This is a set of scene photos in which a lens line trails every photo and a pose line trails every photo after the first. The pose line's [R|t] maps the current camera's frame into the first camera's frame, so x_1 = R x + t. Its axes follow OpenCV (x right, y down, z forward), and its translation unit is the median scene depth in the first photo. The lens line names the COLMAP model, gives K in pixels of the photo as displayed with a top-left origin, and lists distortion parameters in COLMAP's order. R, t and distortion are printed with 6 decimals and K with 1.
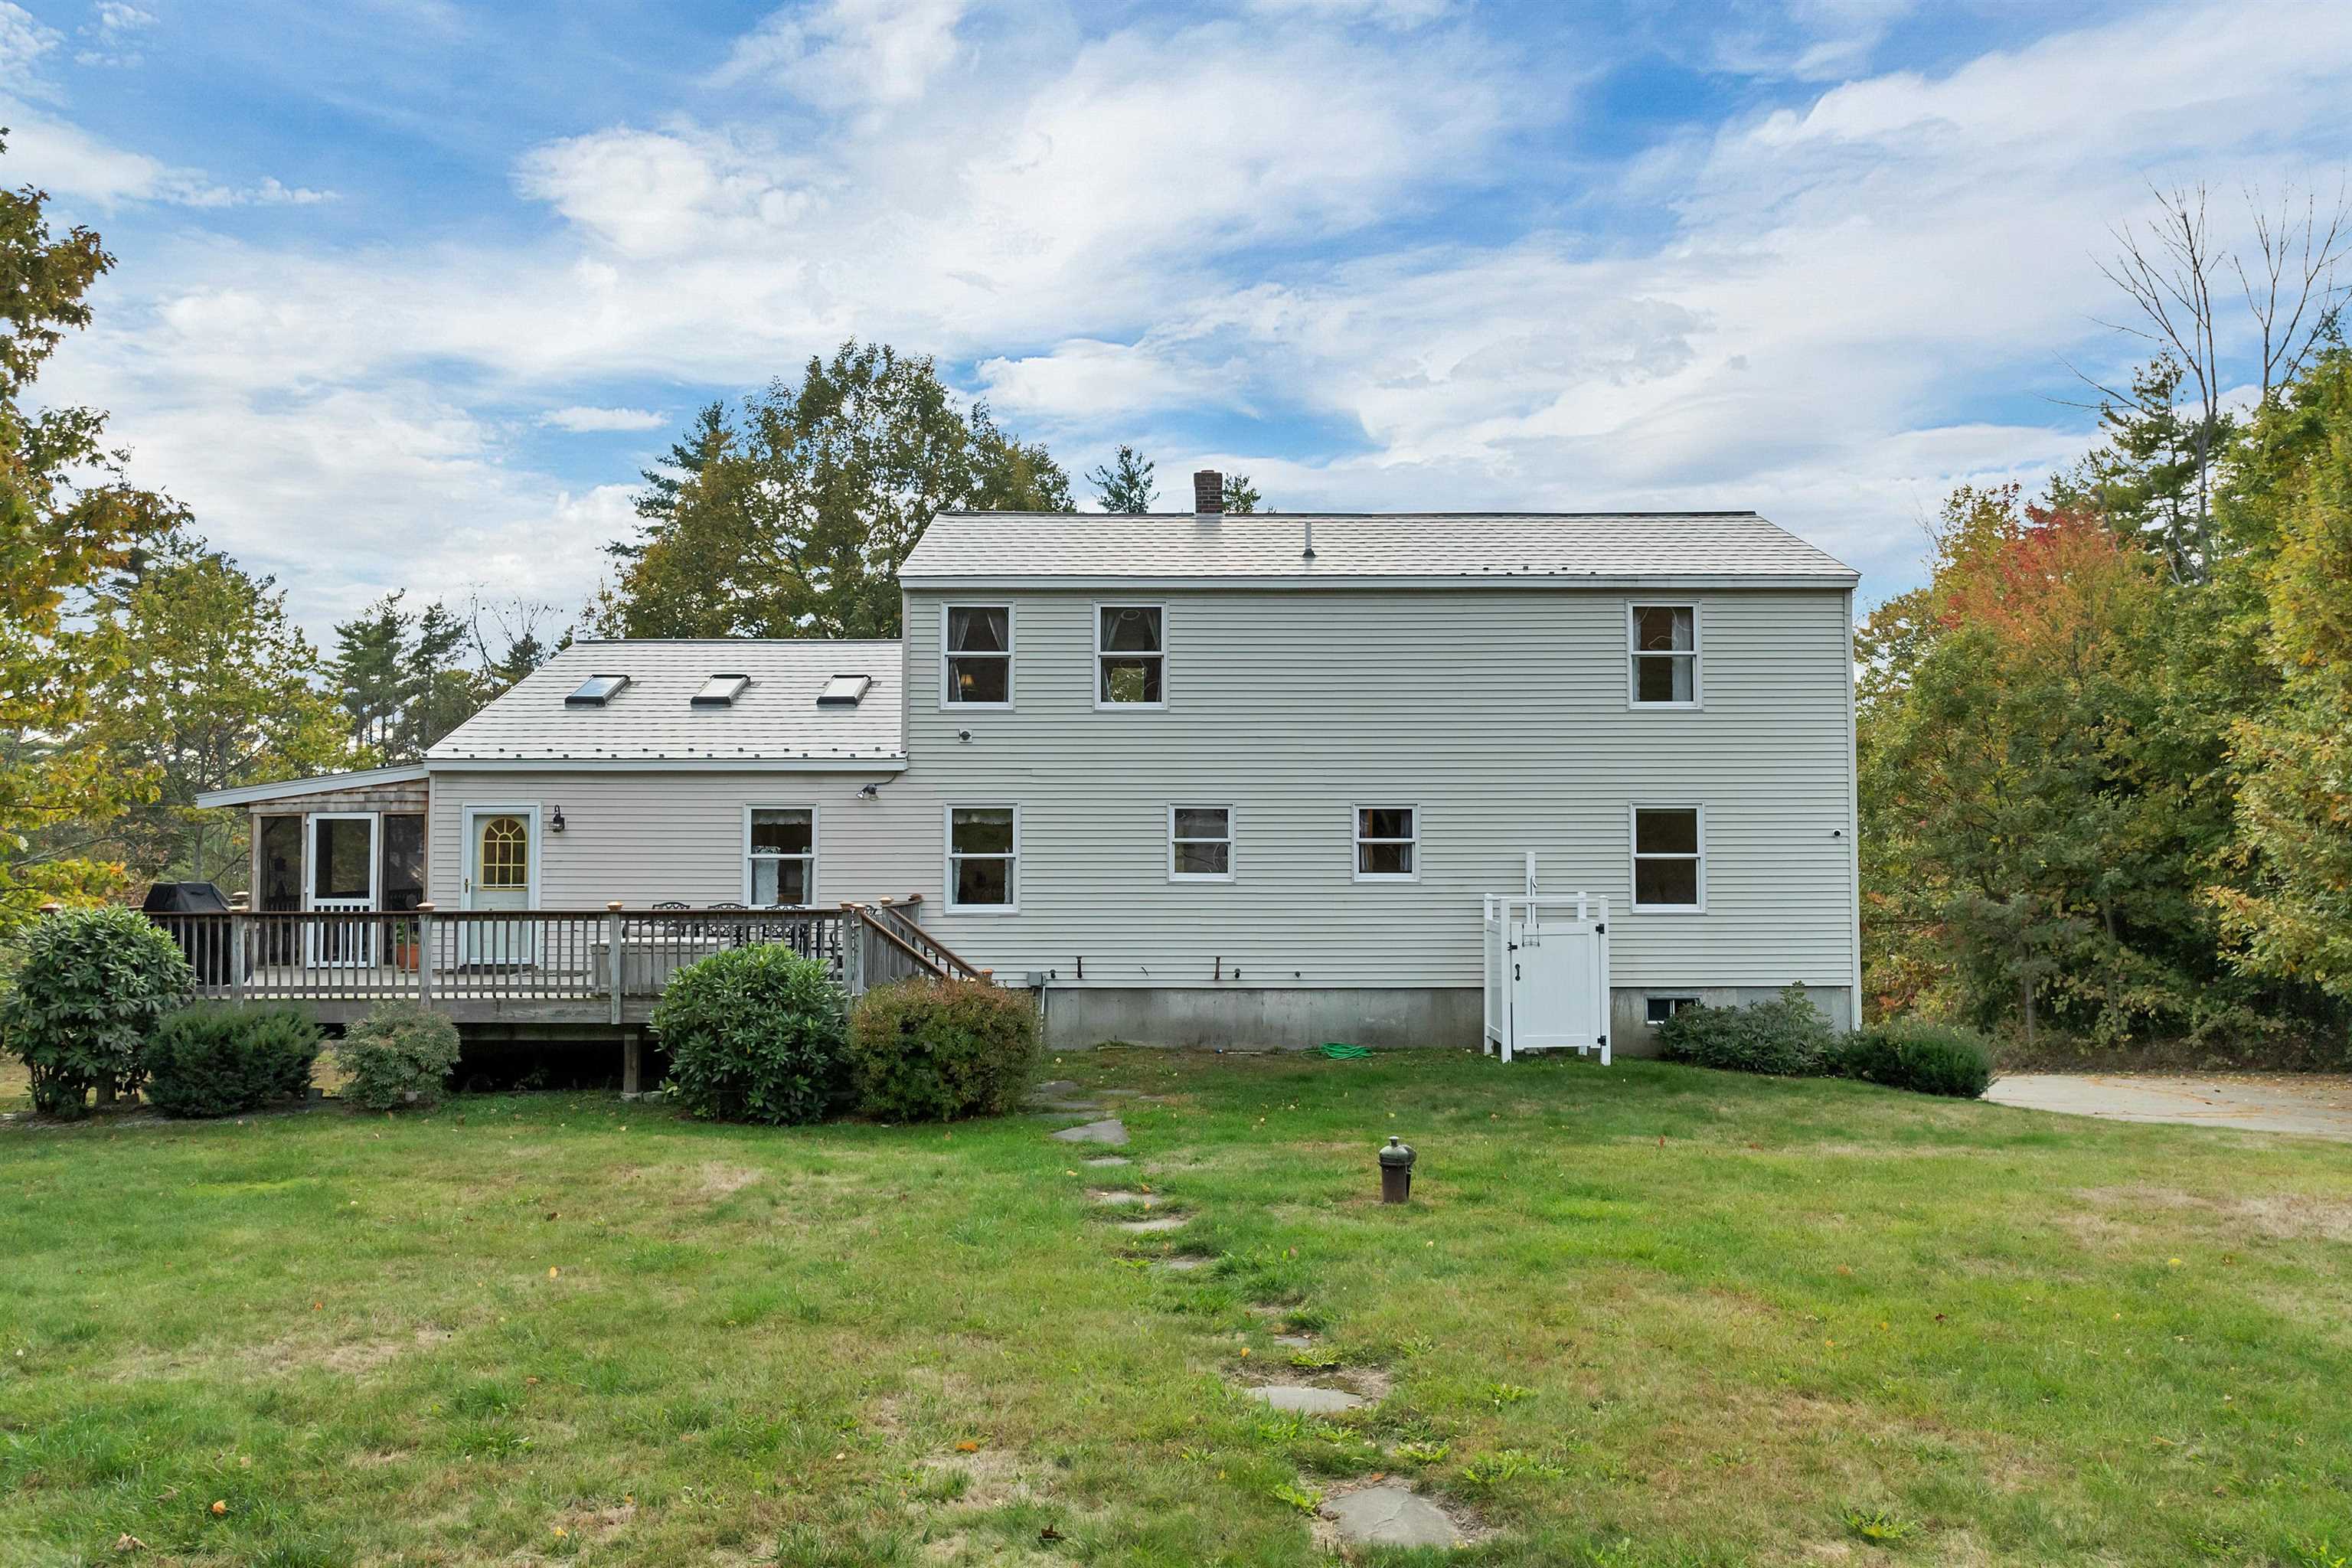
lens RADIAL K [[1613.5, 0, 1102.0], [0, 1613.5, 789.0], [0, 0, 1]] dist [-0.031207, -0.001260]
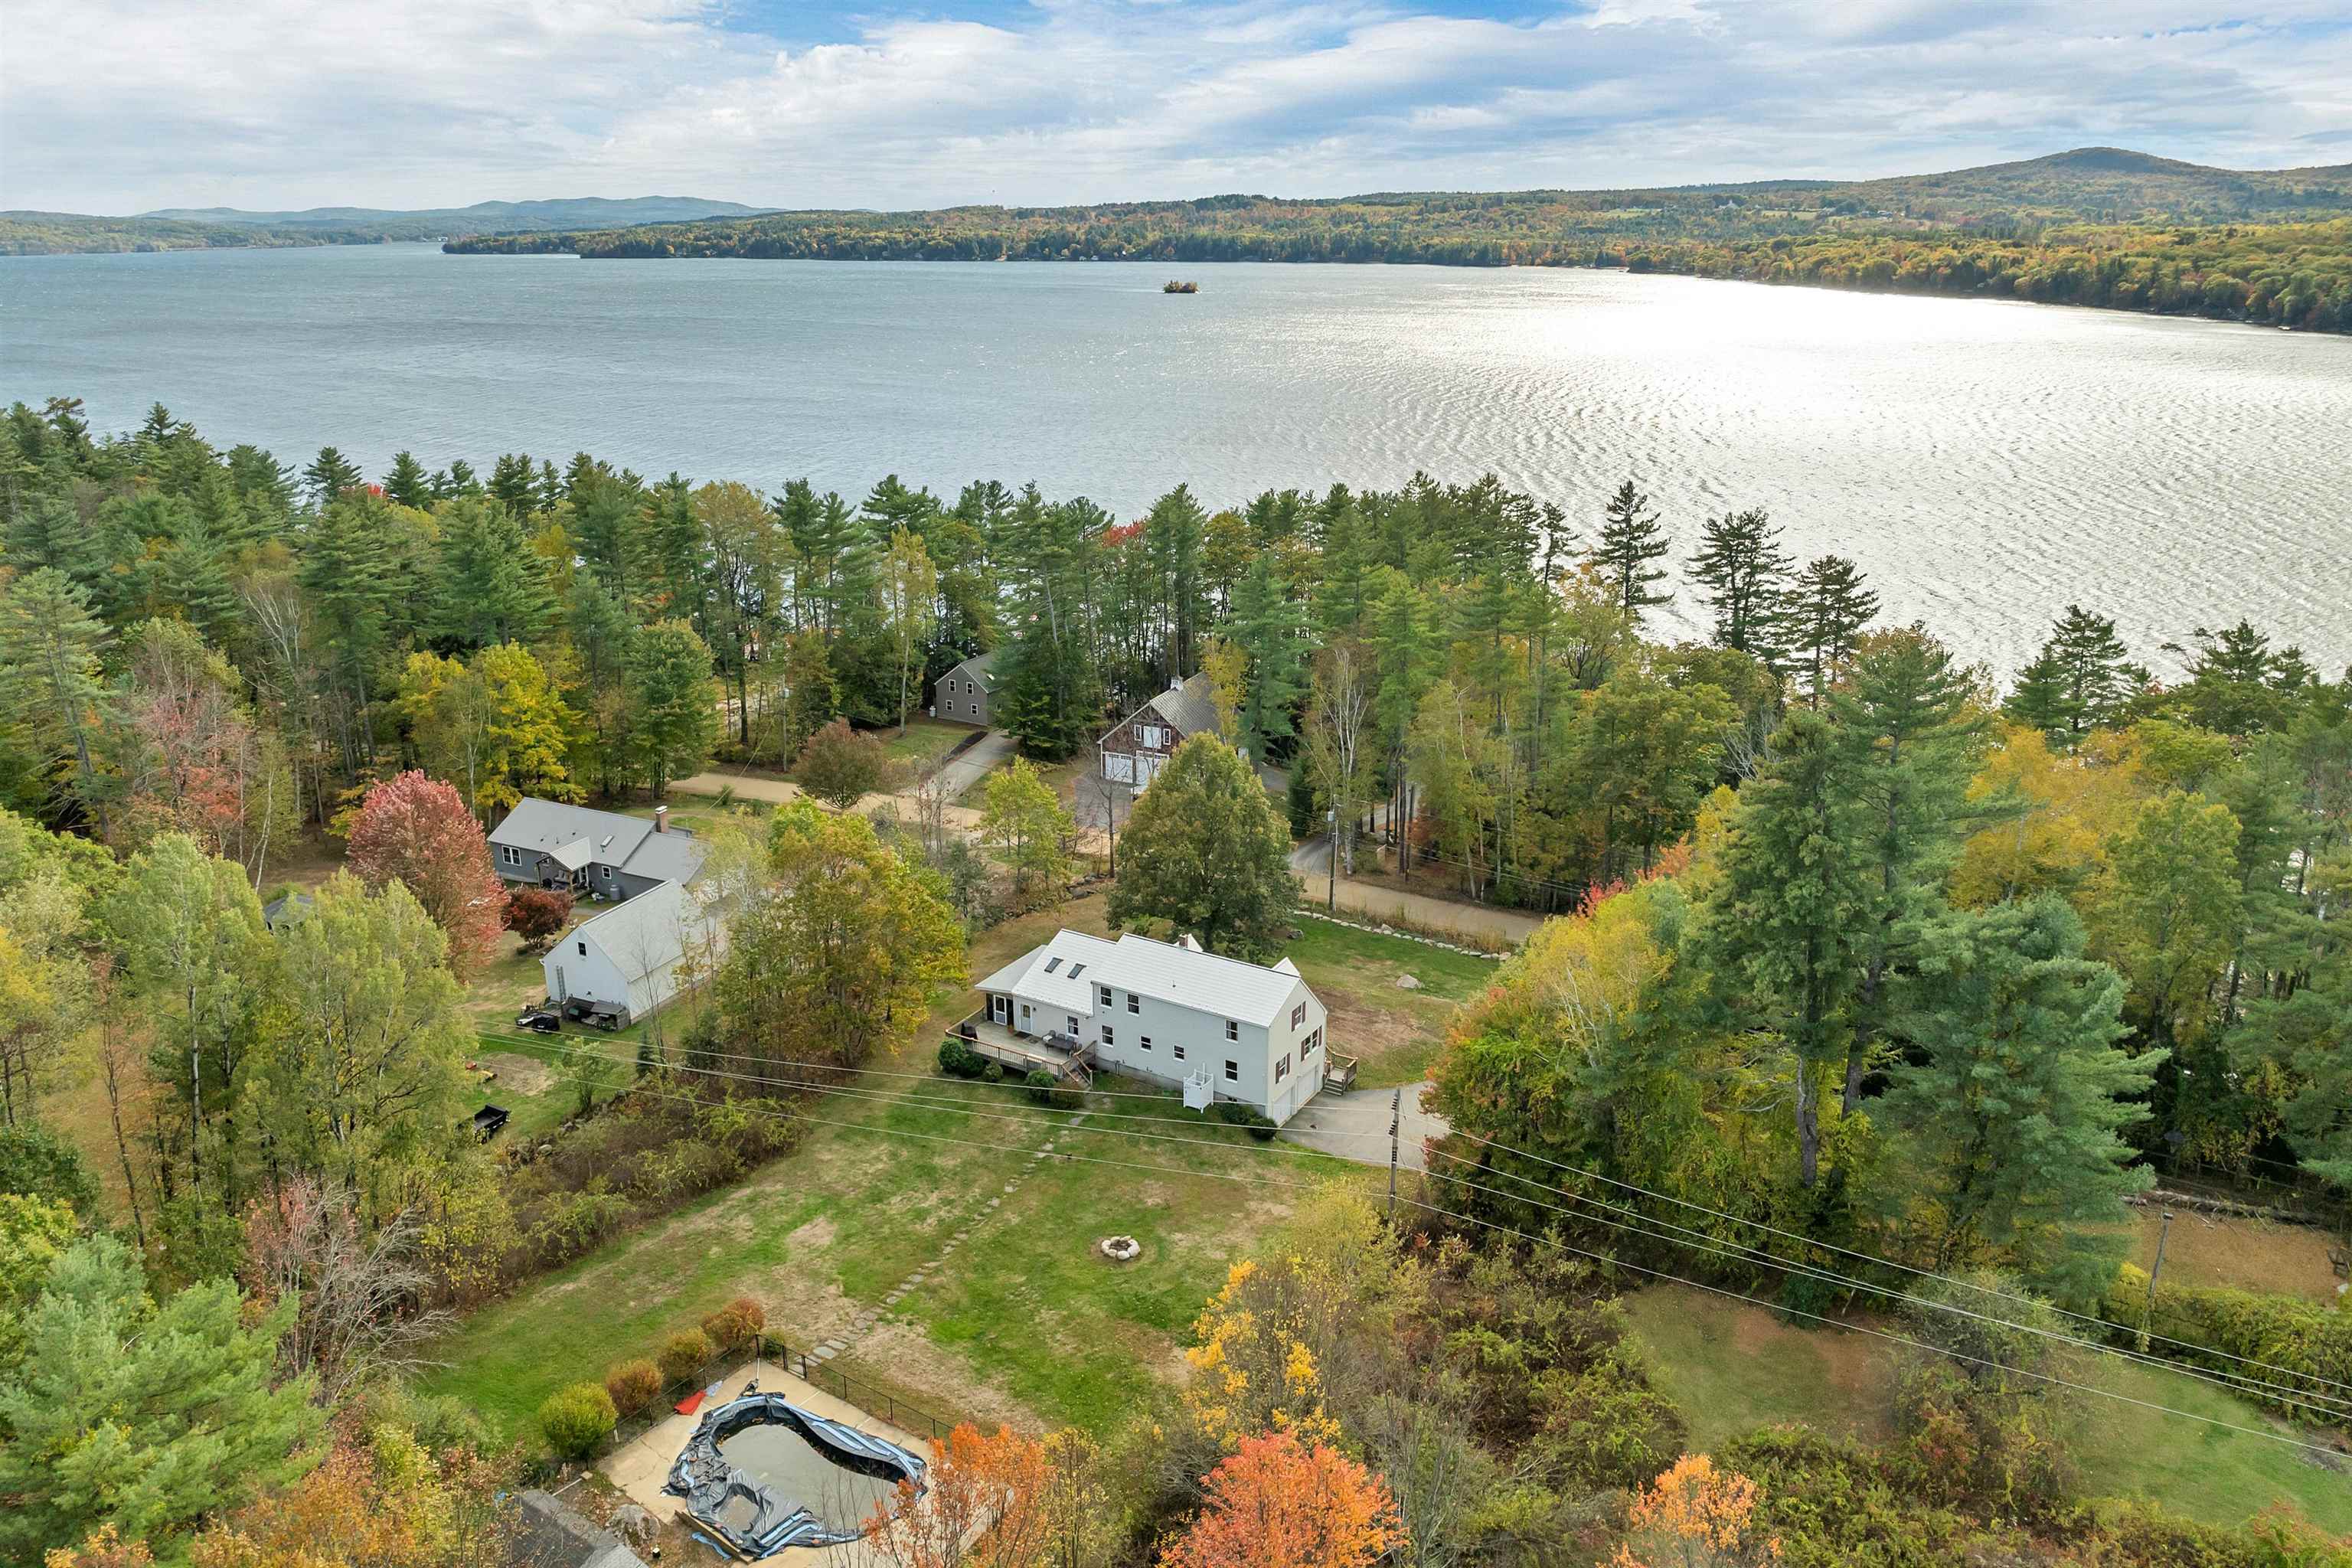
lens RADIAL K [[1677.0, 0, 1174.5], [0, 1677.0, 784.8], [0, 0, 1]] dist [-0.049132, -0.002345]
pose [[0.861581, 0.166541, -0.479524, 2.389423], [0.027910, 0.927679, 0.372334, -2.527014], [0.506853, -0.334180, 0.794622, -2.649120]]
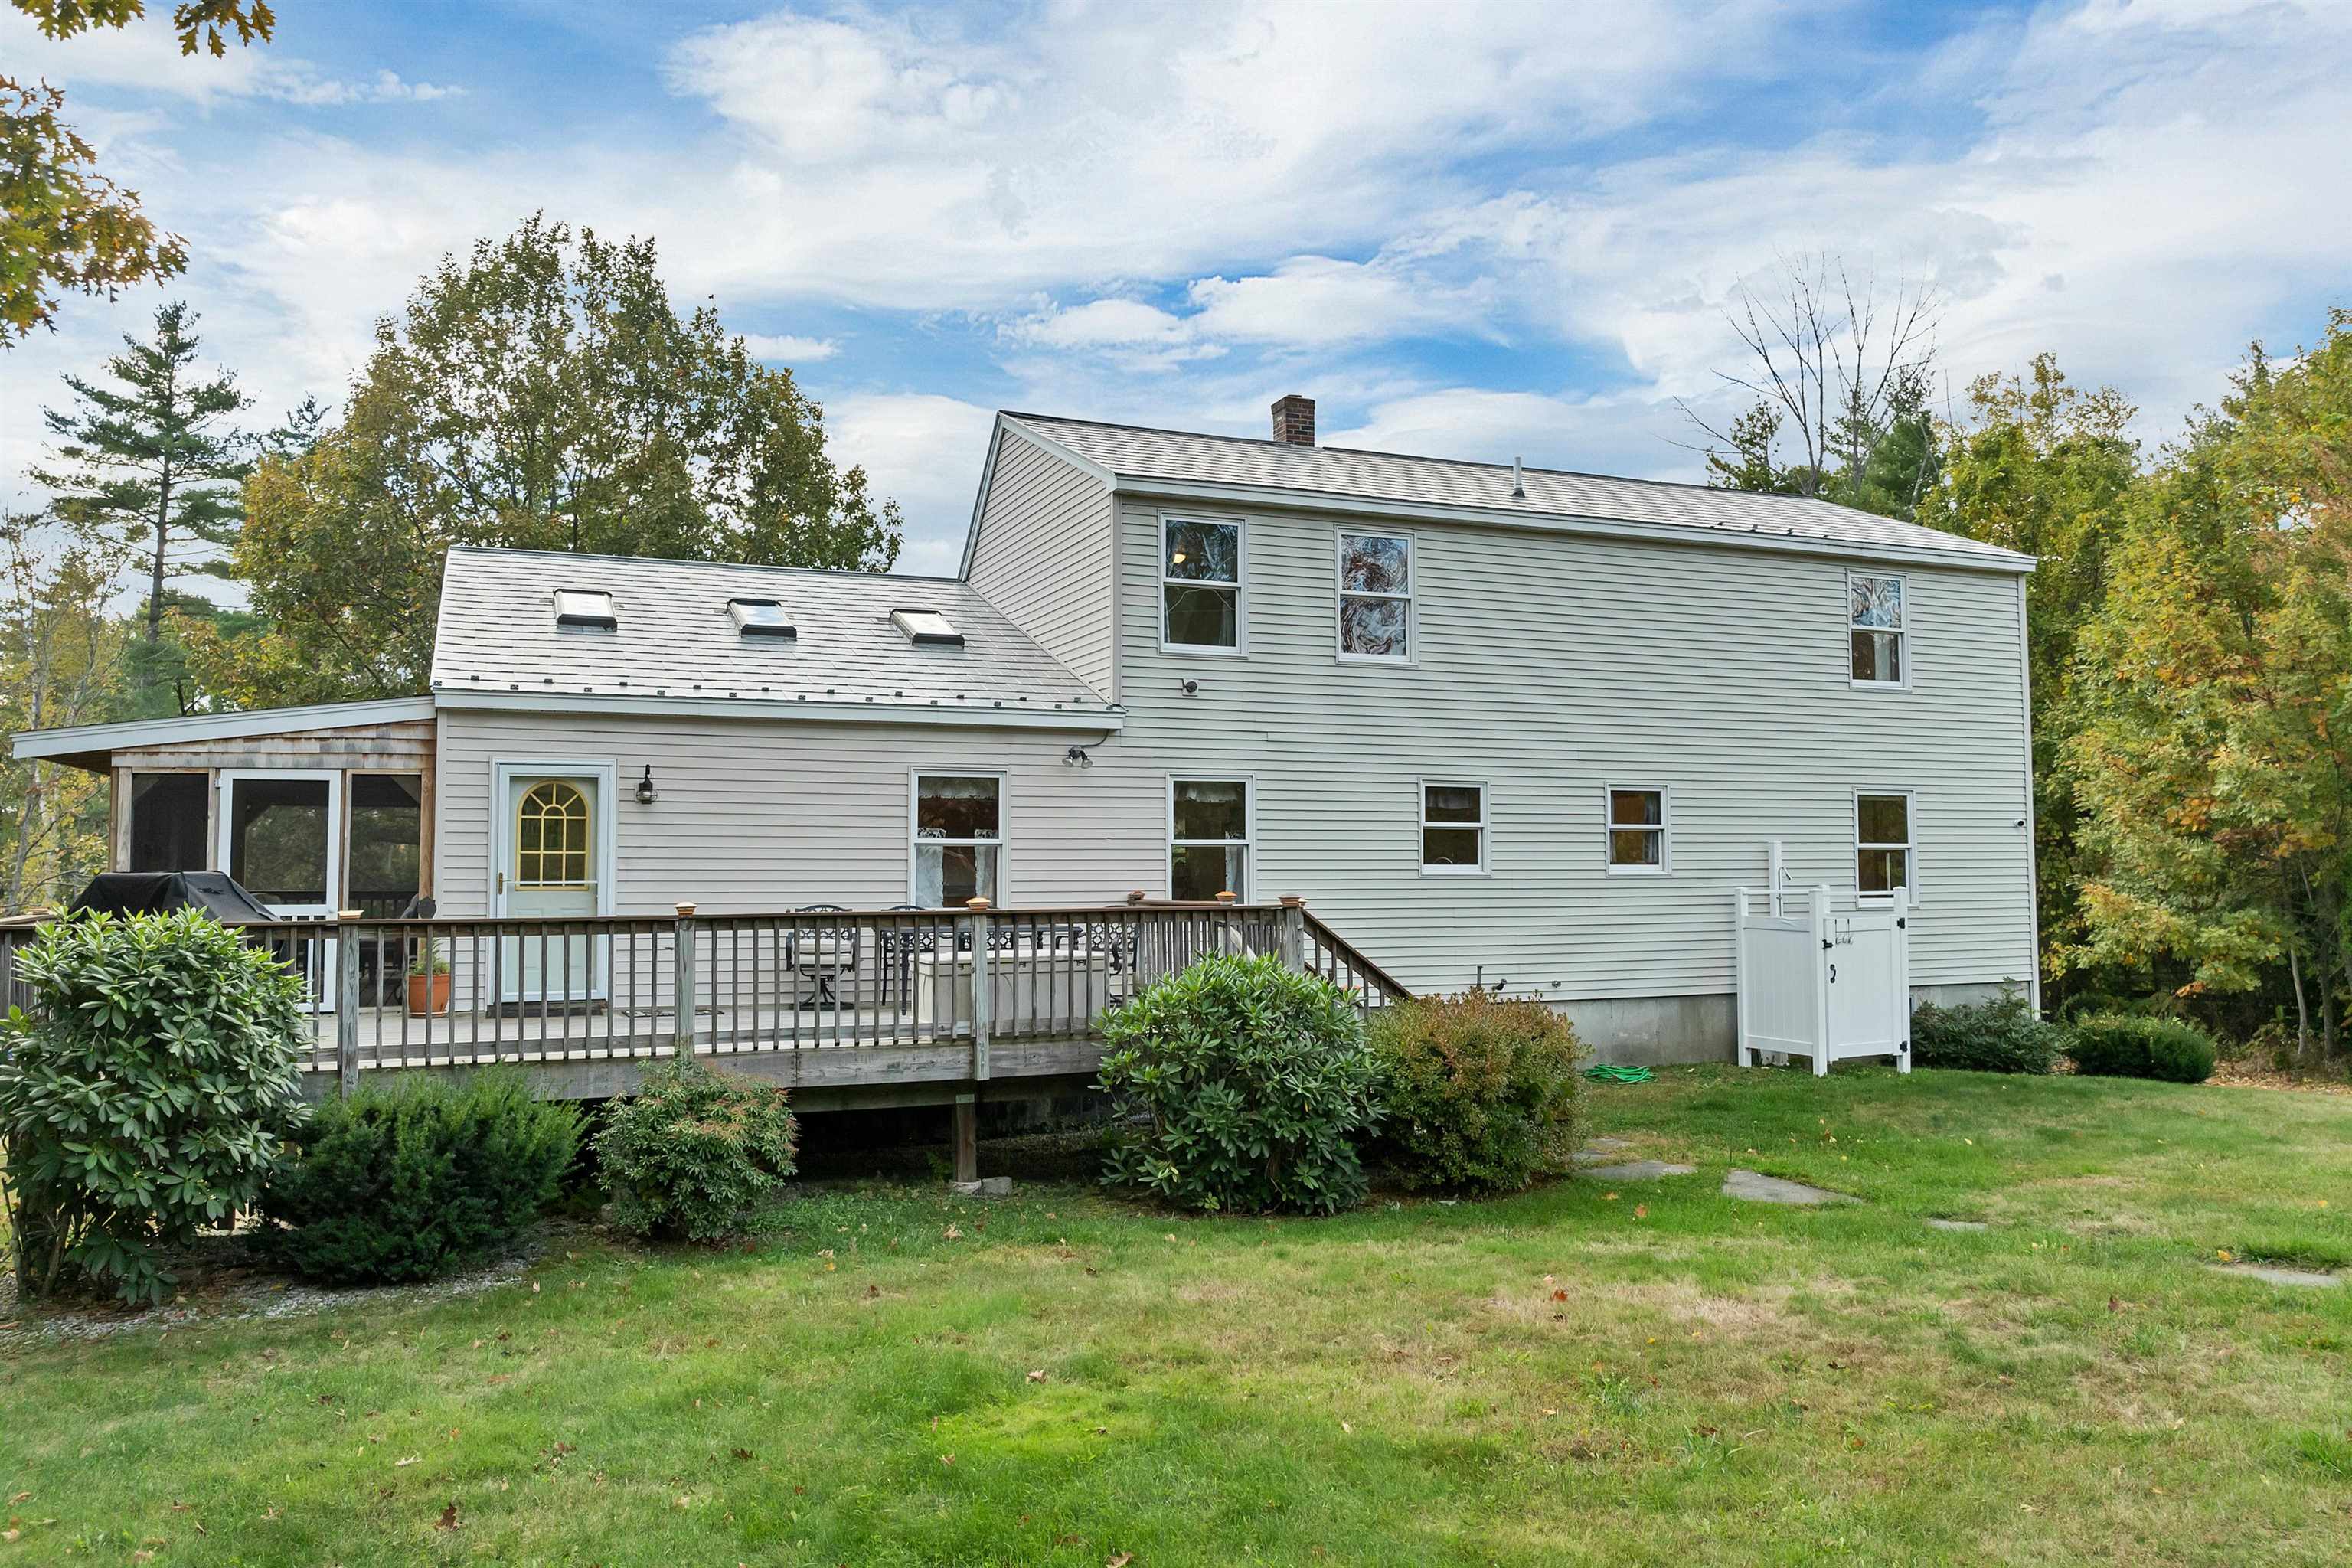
lens RADIAL K [[1677.0, 0, 1174.5], [0, 1677.0, 784.8], [0, 0, 1]] dist [-0.049132, -0.002345]
pose [[0.926524, 0.018079, 0.375802, -0.394028], [-0.013573, 0.999801, -0.014635, 0.025802], [-0.375992, 0.008458, 0.926584, 0.258772]]
